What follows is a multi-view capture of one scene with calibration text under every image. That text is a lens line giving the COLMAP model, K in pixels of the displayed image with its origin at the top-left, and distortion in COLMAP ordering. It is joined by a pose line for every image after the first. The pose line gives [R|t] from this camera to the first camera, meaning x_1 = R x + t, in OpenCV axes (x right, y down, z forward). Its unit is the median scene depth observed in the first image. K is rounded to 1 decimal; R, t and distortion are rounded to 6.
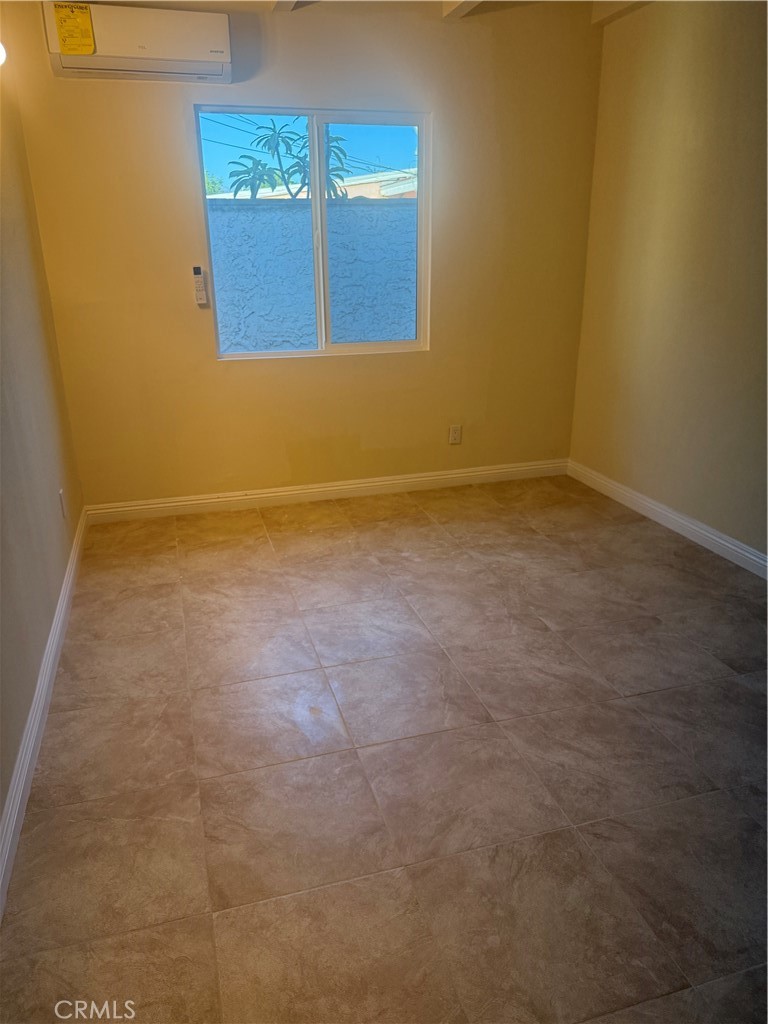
lens RADIAL K [[727.8, 0, 381.3], [0, 727.8, 515.5], [0, 0, 1]] dist [0.009114, -0.008321]
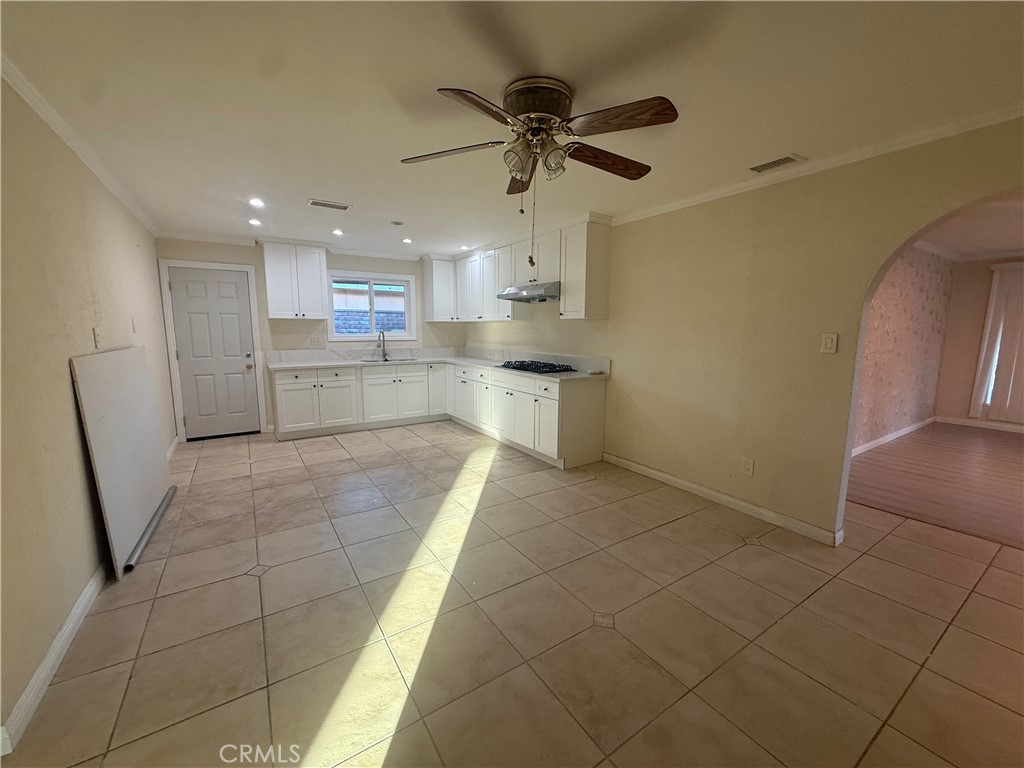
lens RADIAL K [[407.9, 0, 515.4], [0, 407.9, 383.8], [0, 0, 1]] dist [-0.000423, 0.000171]
pose [[-0.958898, 0.046472, -0.279919, -0.076453], [-0.089539, 0.886537, 0.453910, -0.911204], [0.269253, 0.460317, -0.845938, 2.435763]]
